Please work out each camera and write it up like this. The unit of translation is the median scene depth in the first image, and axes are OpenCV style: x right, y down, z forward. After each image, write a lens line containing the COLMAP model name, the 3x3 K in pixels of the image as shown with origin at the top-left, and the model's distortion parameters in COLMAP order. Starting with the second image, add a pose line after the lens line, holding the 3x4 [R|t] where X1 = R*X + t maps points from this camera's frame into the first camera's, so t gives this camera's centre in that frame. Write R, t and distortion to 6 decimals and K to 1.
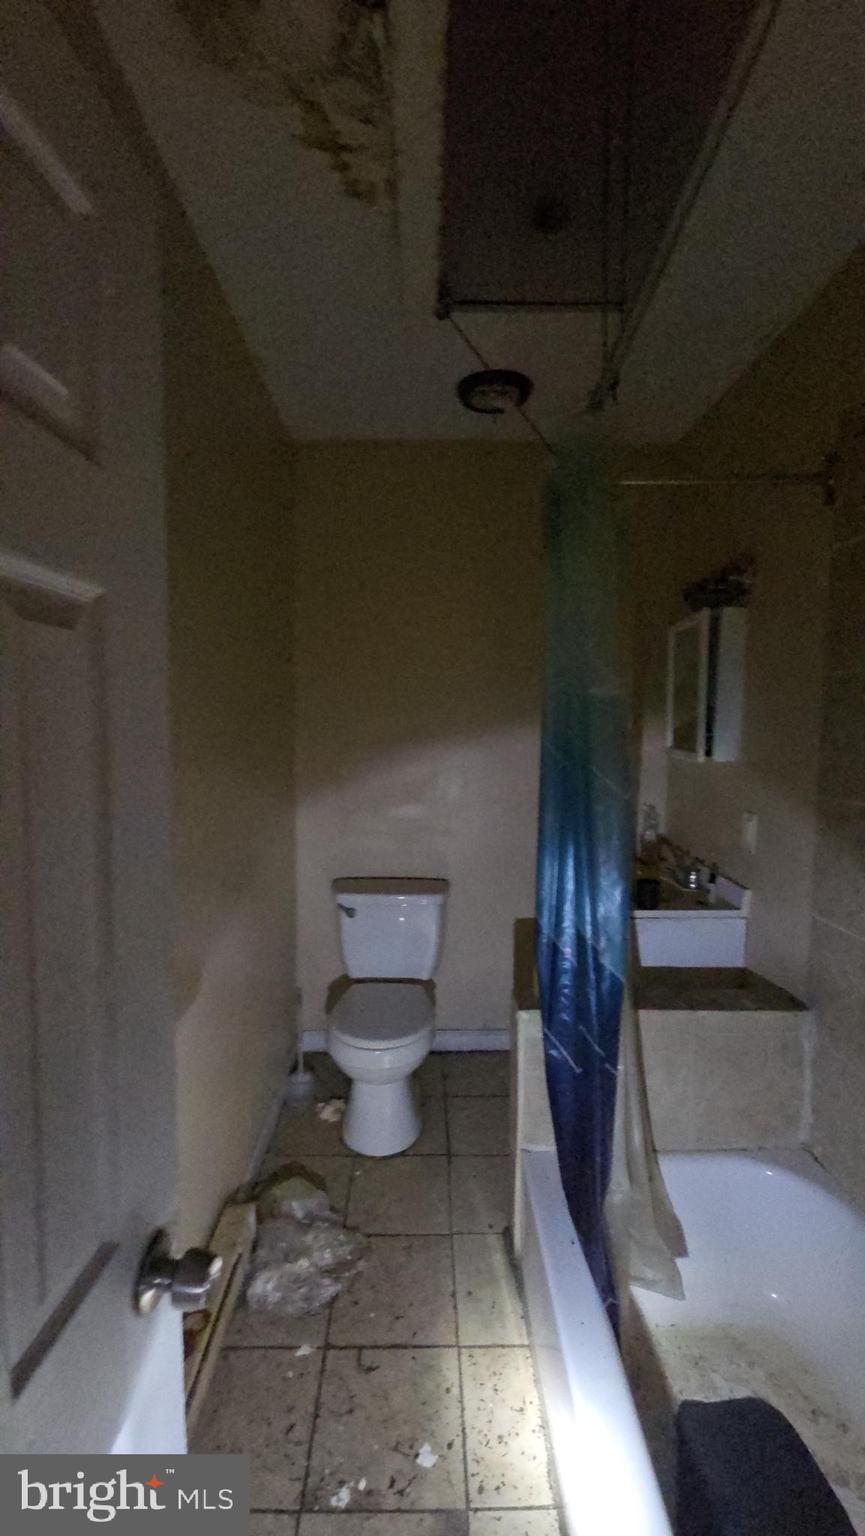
lens RADIAL K [[626.3, 0, 433.3], [0, 626.3, 762.8], [0, 0, 1]] dist [0.003978, -0.003047]
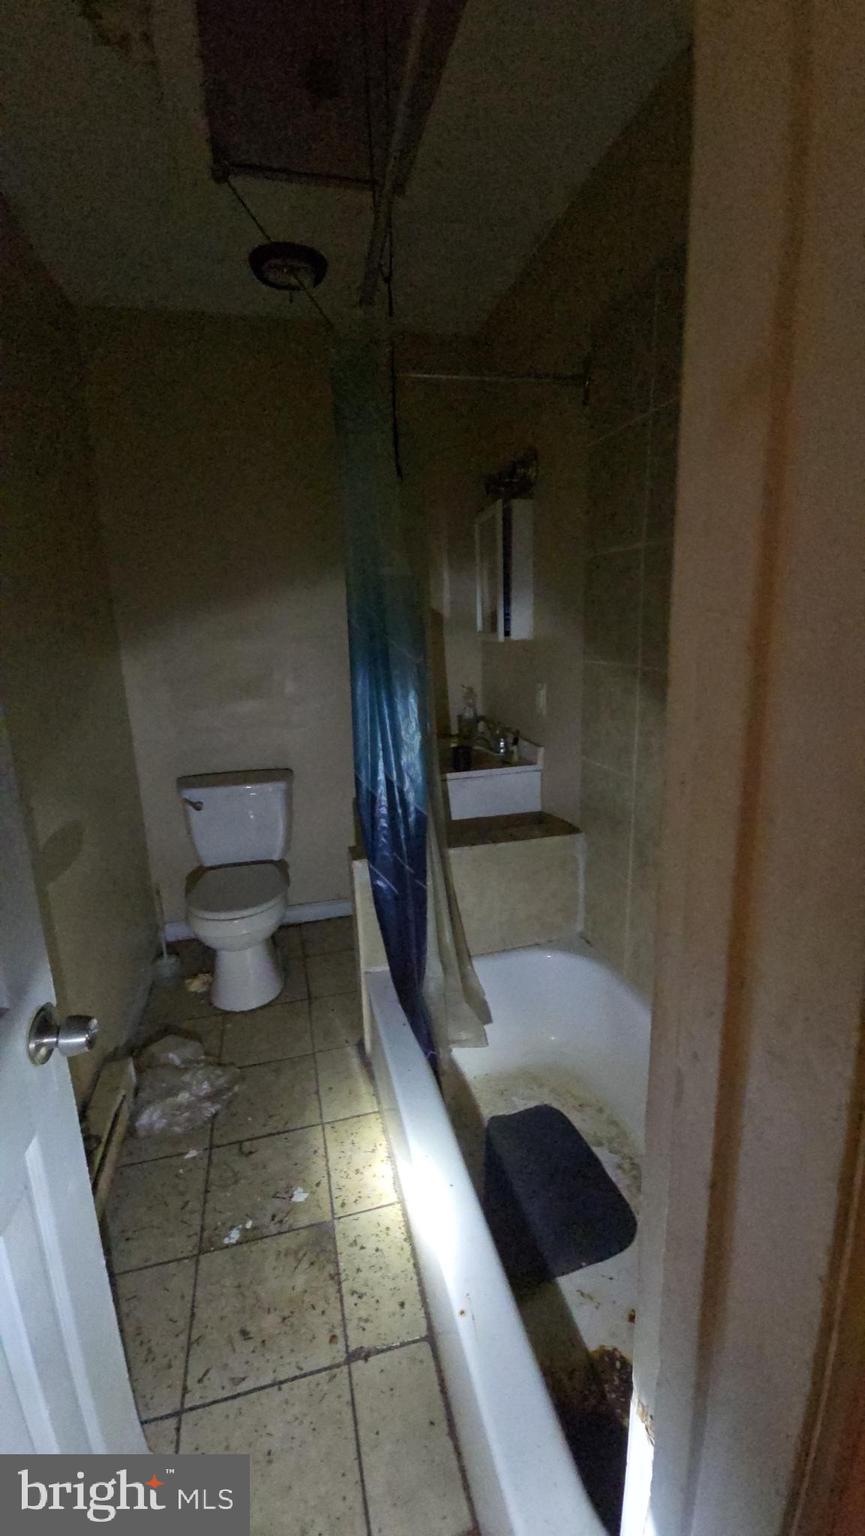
lens RADIAL K [[626.3, 0, 432.1], [0, 626.3, 769.1], [0, 0, 1]] dist [0.003978, -0.003047]
pose [[0.972198, -0.087903, 0.217035, 0.040251], [0.053379, 0.985657, 0.160098, 0.047290], [-0.227995, -0.144062, 0.962946, -0.133925]]
